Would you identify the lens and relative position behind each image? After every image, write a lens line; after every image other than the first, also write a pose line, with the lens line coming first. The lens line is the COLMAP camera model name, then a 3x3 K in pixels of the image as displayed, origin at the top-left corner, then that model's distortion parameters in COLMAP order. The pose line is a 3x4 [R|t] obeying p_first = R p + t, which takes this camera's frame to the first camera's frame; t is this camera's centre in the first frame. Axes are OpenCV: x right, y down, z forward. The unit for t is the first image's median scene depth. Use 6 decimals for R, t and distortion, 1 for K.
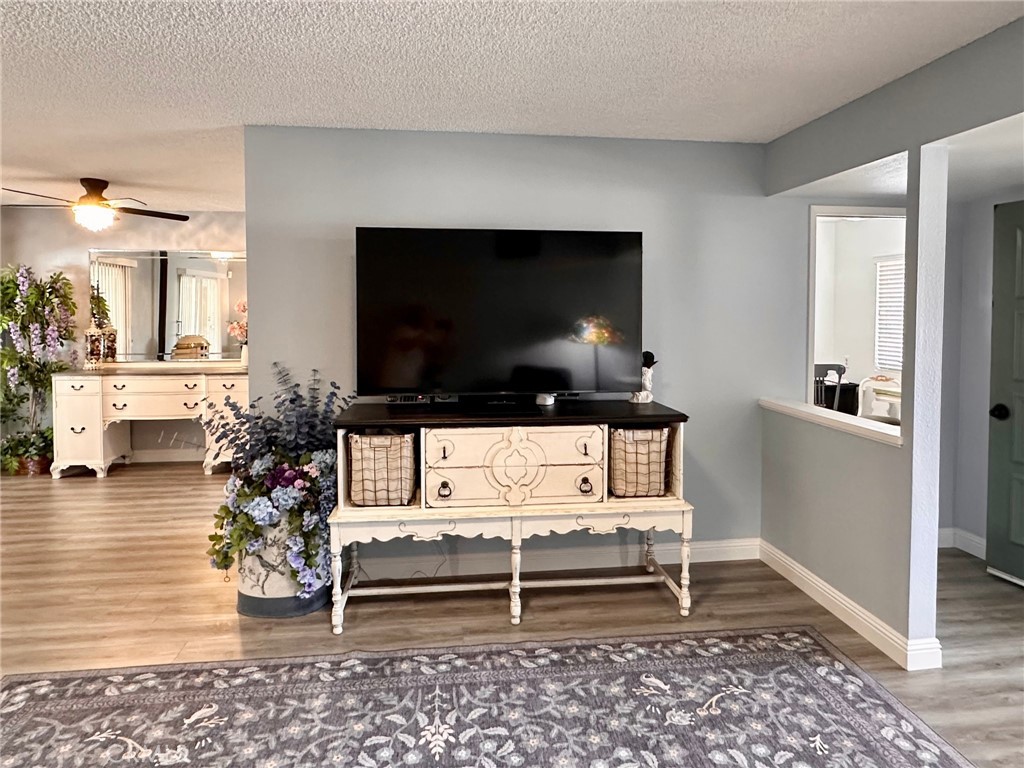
lens RADIAL K [[619.9, 0, 514.7], [0, 619.9, 332.9], [0, 0, 1]] dist [-0.002203, 0.000634]
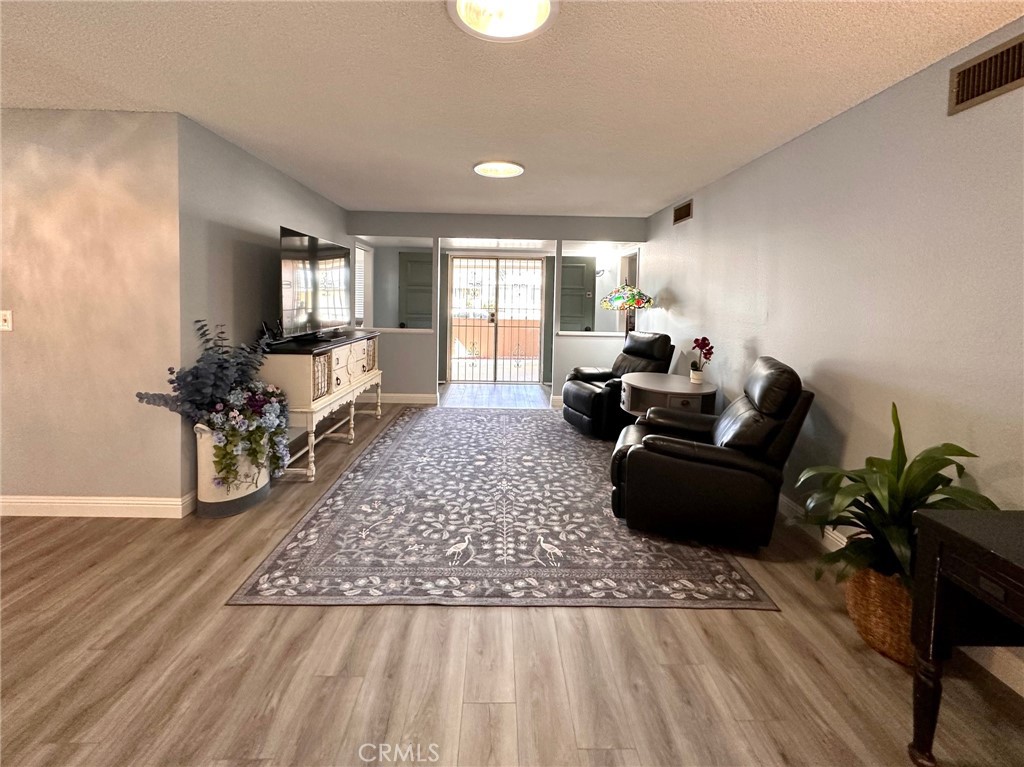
lens RADIAL K [[433.1, 0, 509.3], [0, 433.1, 307.7], [0, 0, 1]] dist [0.000203, -0.000353]
pose [[0.094941, -0.016093, 0.995353, -1.300559], [0.017484, 0.999742, 0.014496, 0.025103], [-0.995329, 0.016027, 0.095198, 0.359522]]
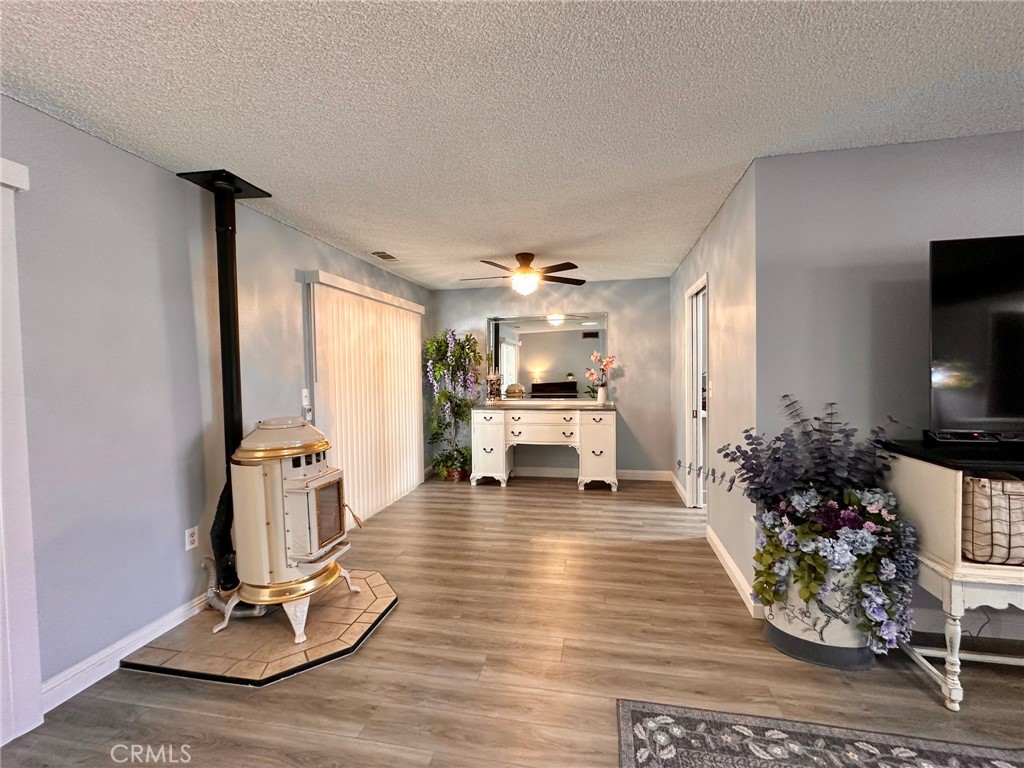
lens RADIAL K [[434.2, 0, 517.4], [0, 434.2, 386.7], [0, 0, 1]] dist [-0.001624, -0.000203]
pose [[0.949283, -0.004305, -0.314395, -0.641425], [0.004404, 0.999990, -0.000396, 0.036691], [0.314394, -0.001009, 0.949292, 0.236132]]
